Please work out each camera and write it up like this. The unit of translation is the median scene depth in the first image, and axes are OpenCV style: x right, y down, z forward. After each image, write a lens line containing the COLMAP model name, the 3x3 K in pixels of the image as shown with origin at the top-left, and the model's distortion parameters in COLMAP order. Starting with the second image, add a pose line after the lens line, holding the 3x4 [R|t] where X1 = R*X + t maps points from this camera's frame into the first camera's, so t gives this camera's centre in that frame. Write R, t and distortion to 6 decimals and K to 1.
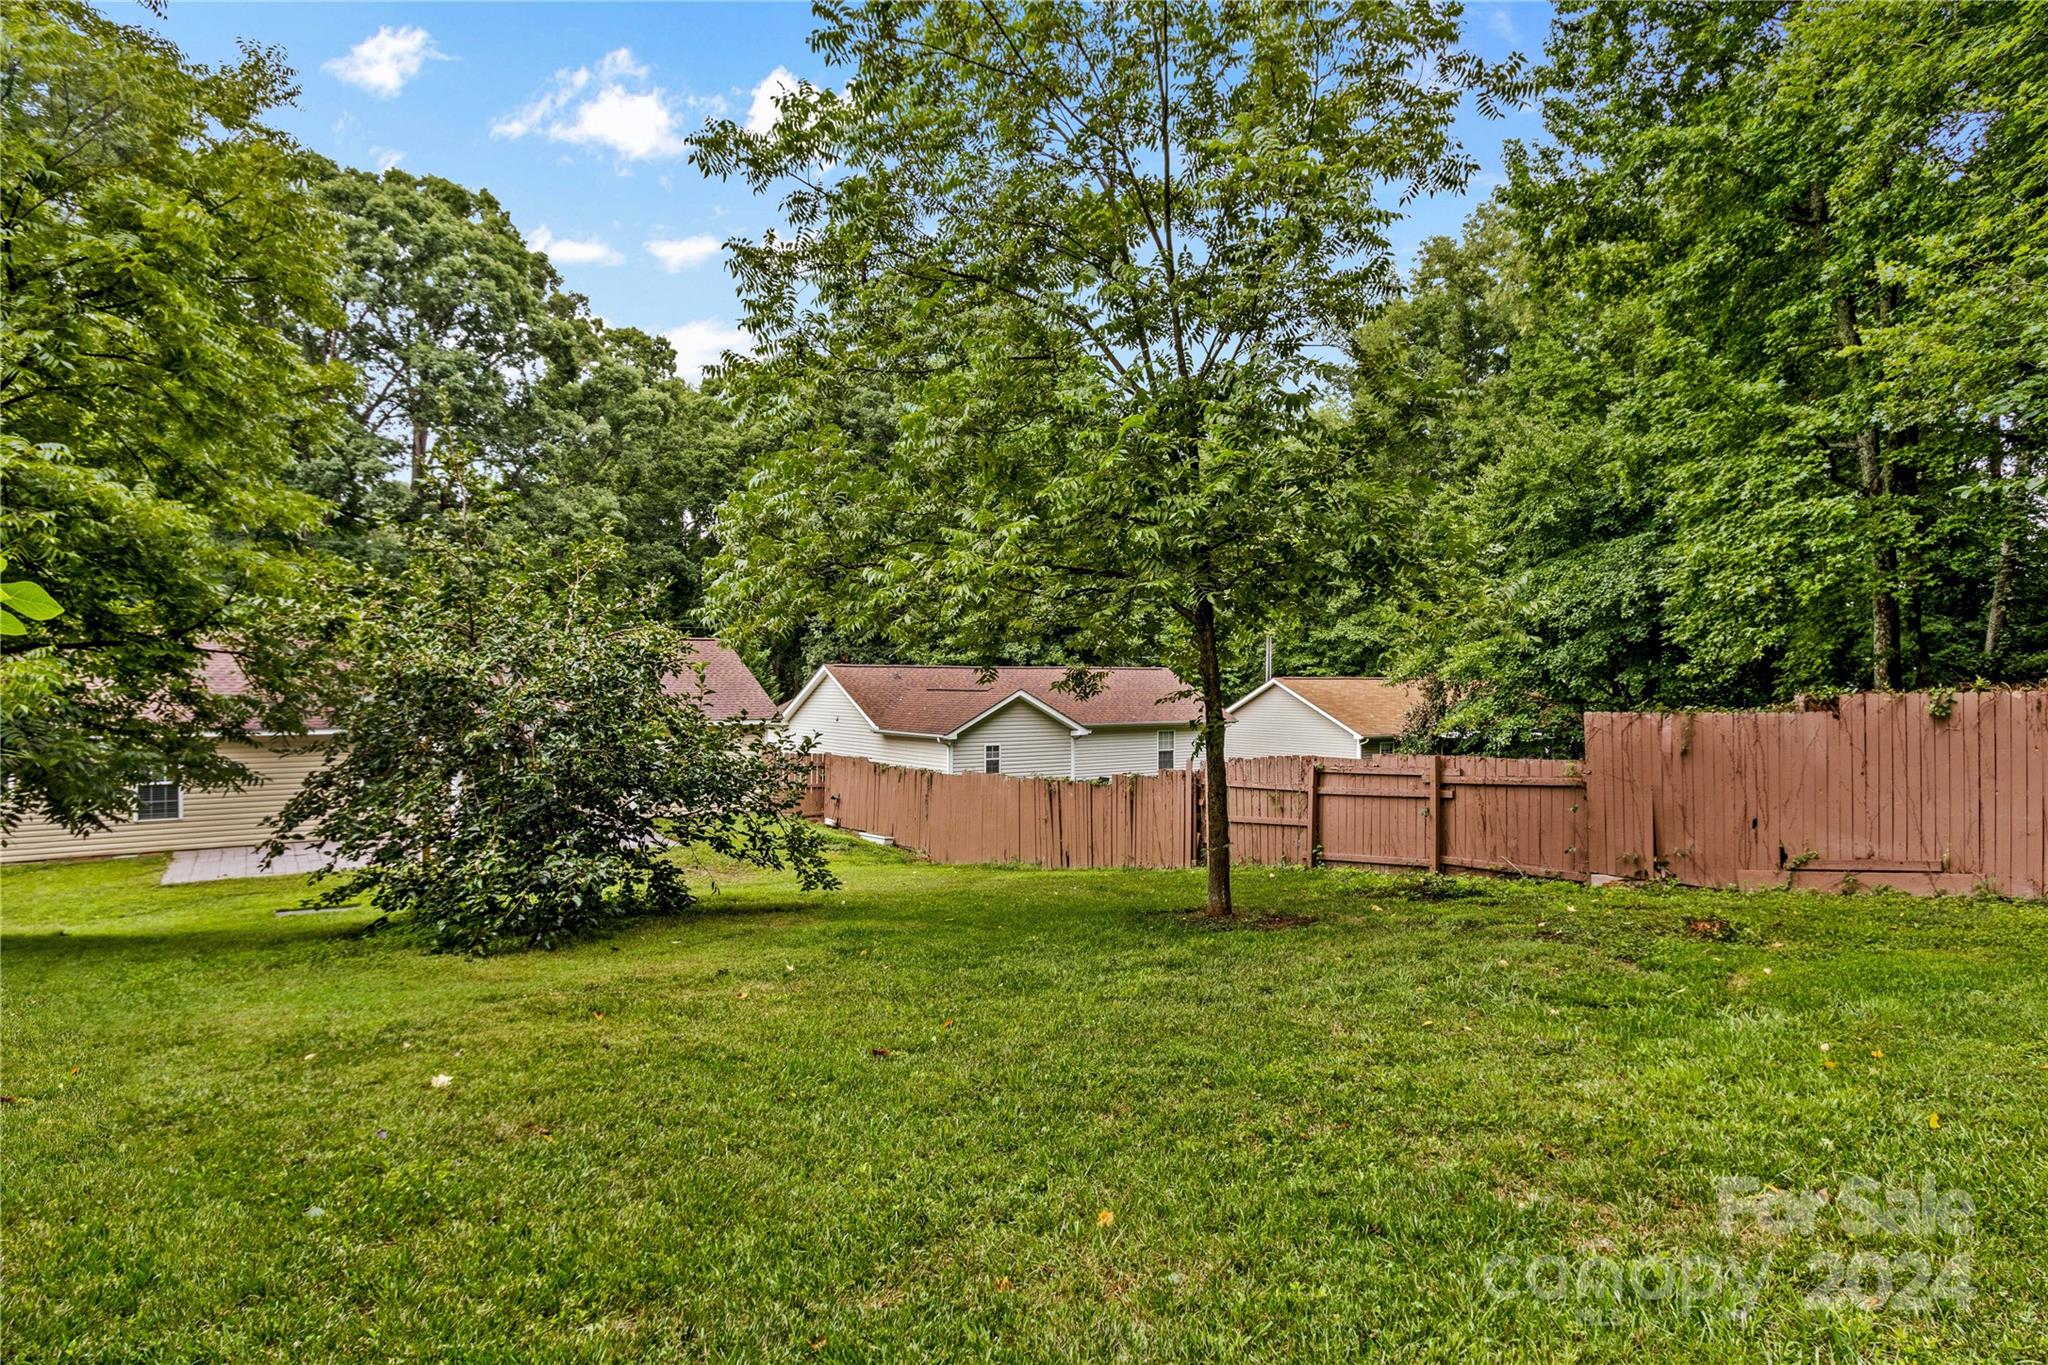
lens RADIAL K [[1122.7, 0, 1024.0], [0, 1122.7, 682.5], [0, 0, 1]] dist [0.004393, -0.002635]
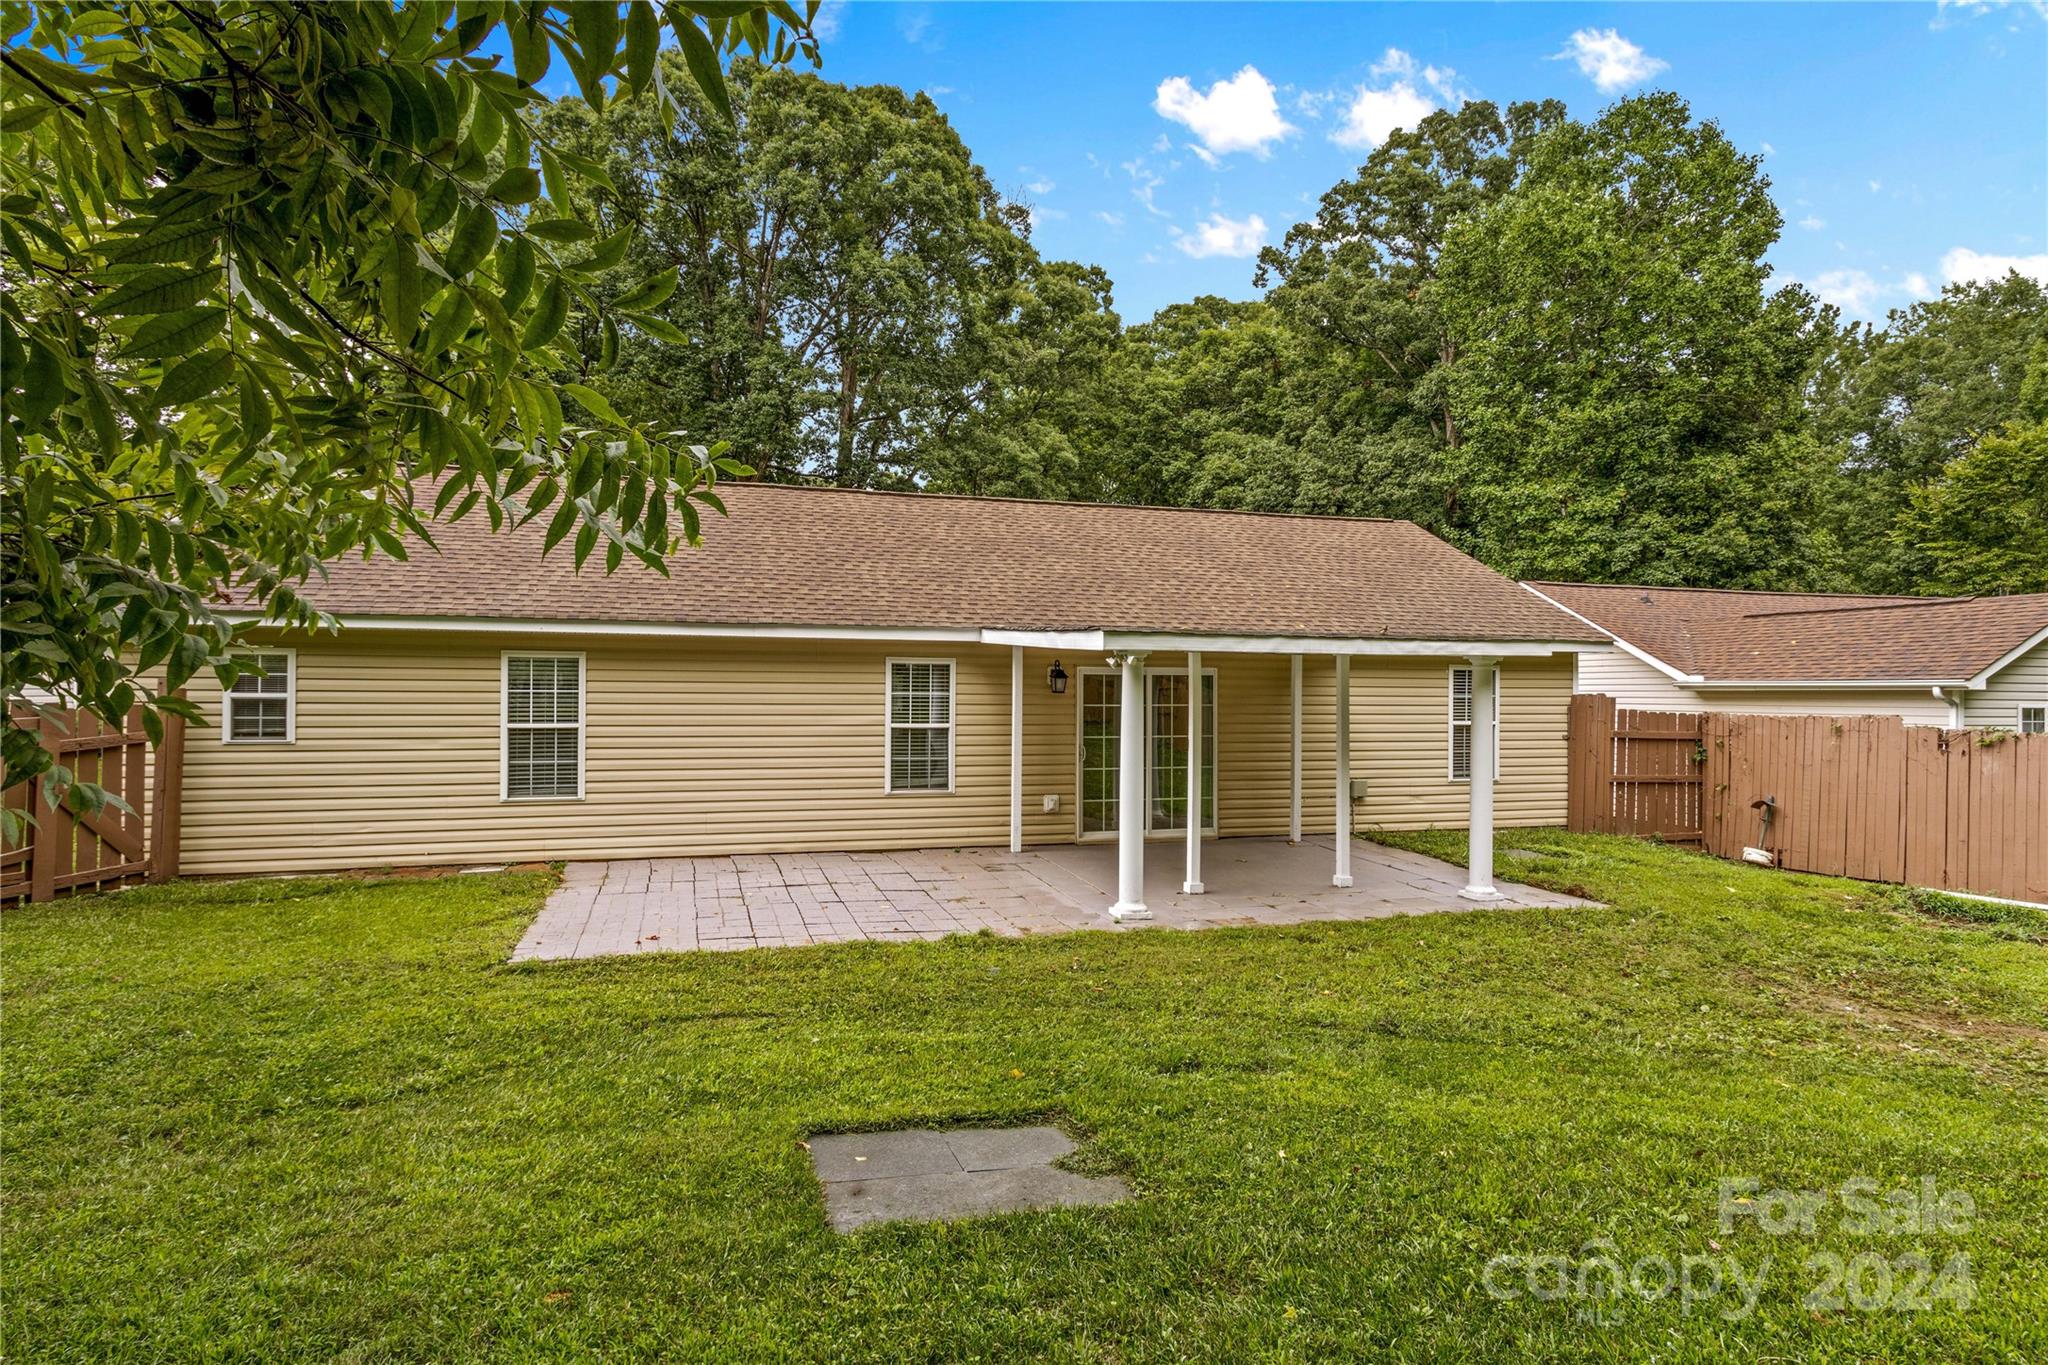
lens RADIAL K [[1122.7, 0, 1024.0], [0, 1122.7, 682.5], [0, 0, 1]] dist [0.004393, -0.002635]
pose [[0.953938, 0.002386, -0.299993, -0.159399], [-0.005504, 0.999939, -0.009550, 0.028408], [0.299952, 0.010762, 0.953893, 0.225252]]
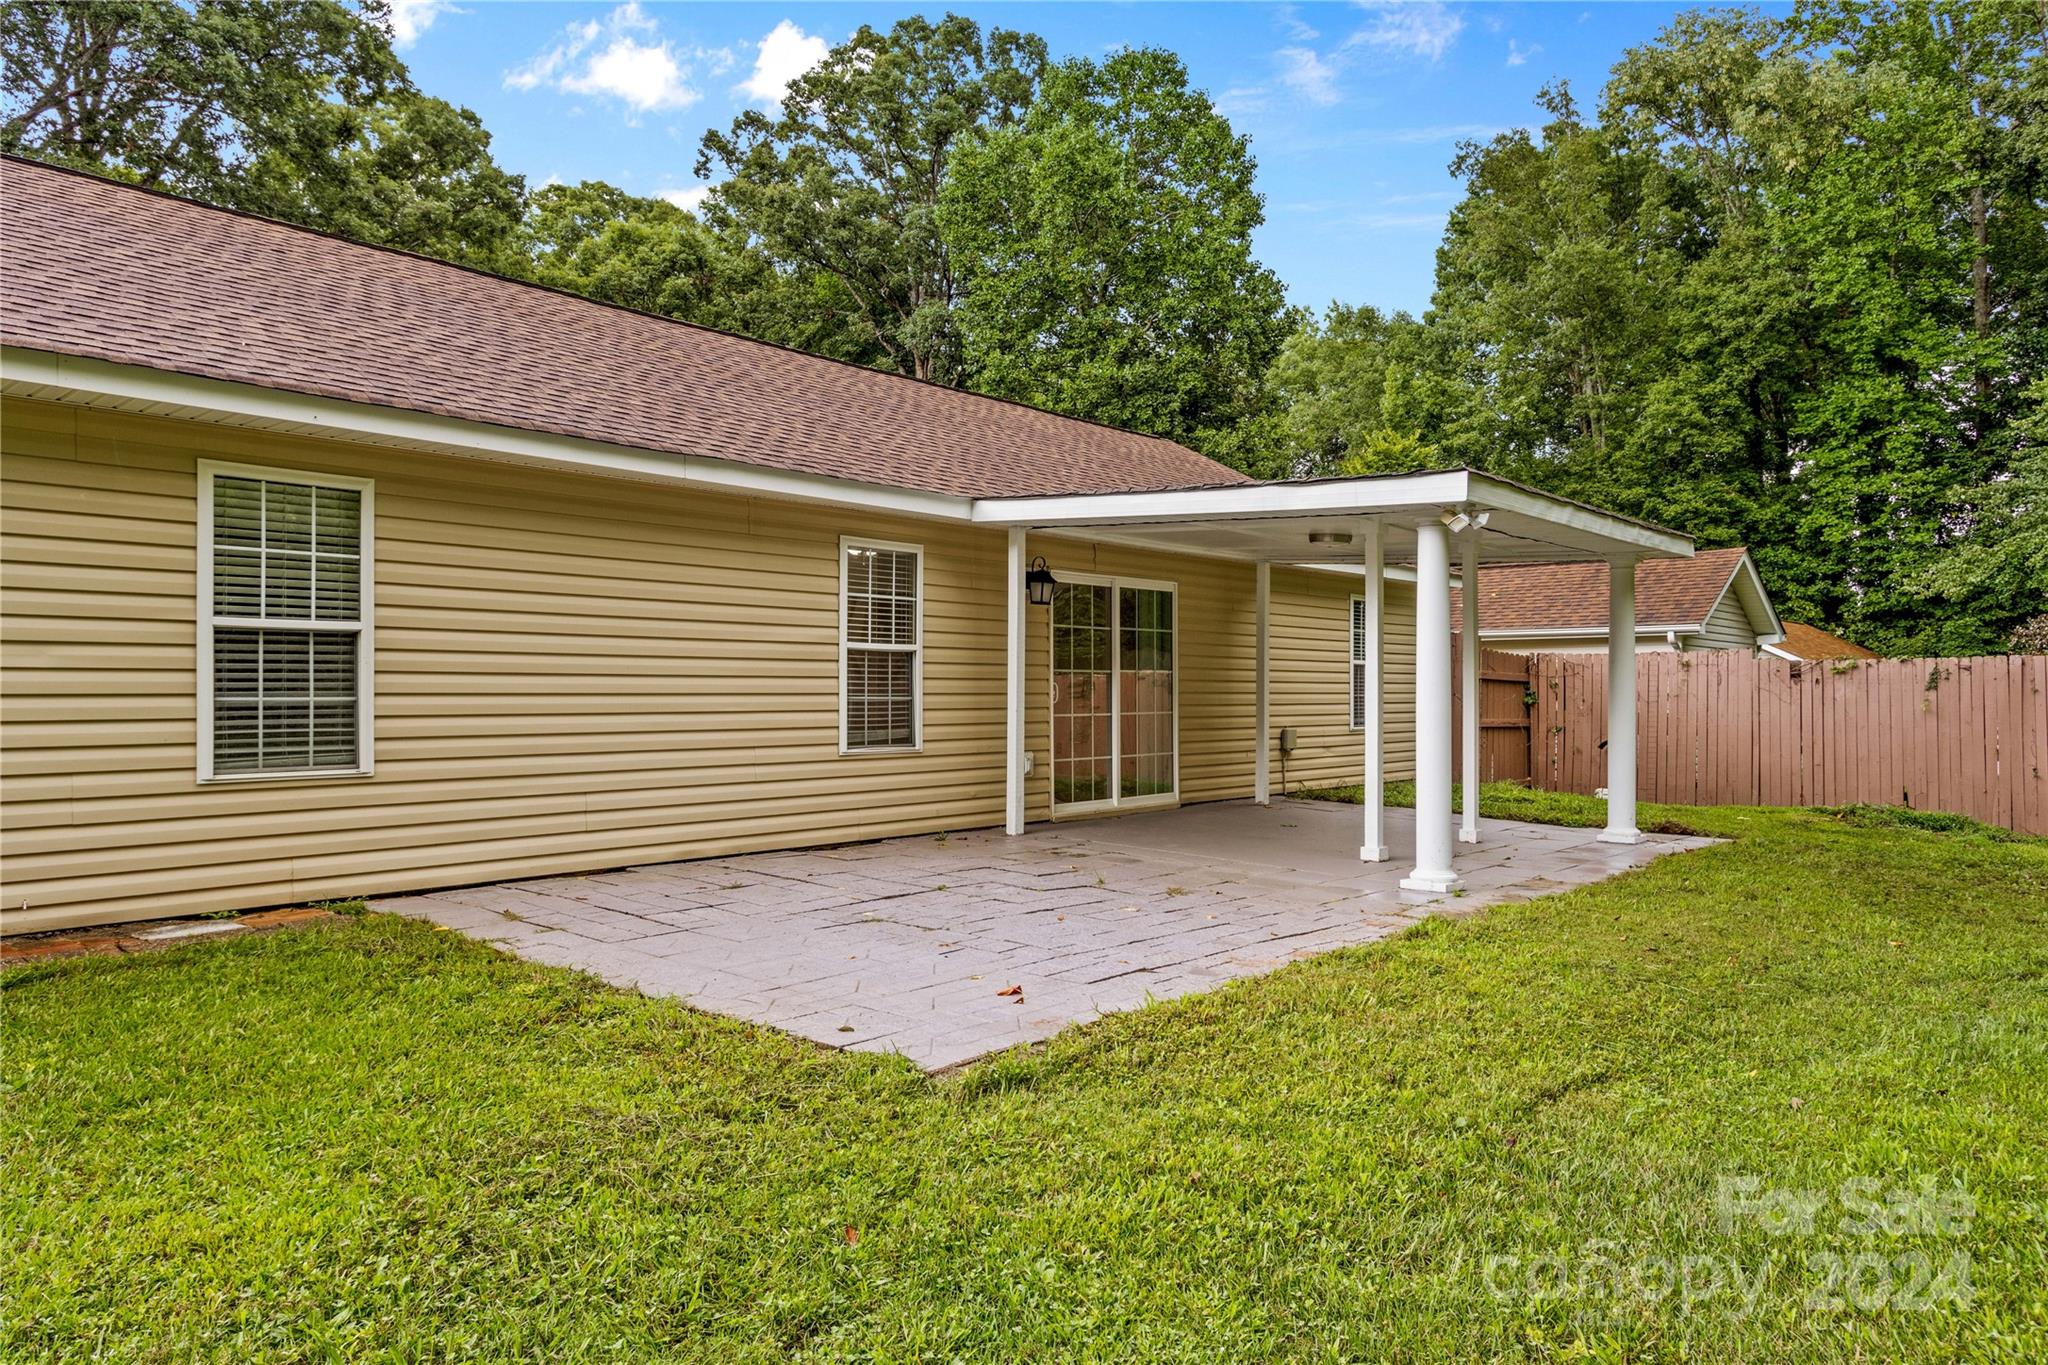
lens RADIAL K [[1306.3, 0, 1024.0], [0, 1306.3, 682.5], [0, 0, 1]] dist [0.005831, -0.000170]
pose [[0.970983, 0.000737, 0.239149, -0.263796], [0.001154, 0.999969, -0.007770, 0.040323], [-0.239148, 0.007820, 0.970952, 0.265037]]
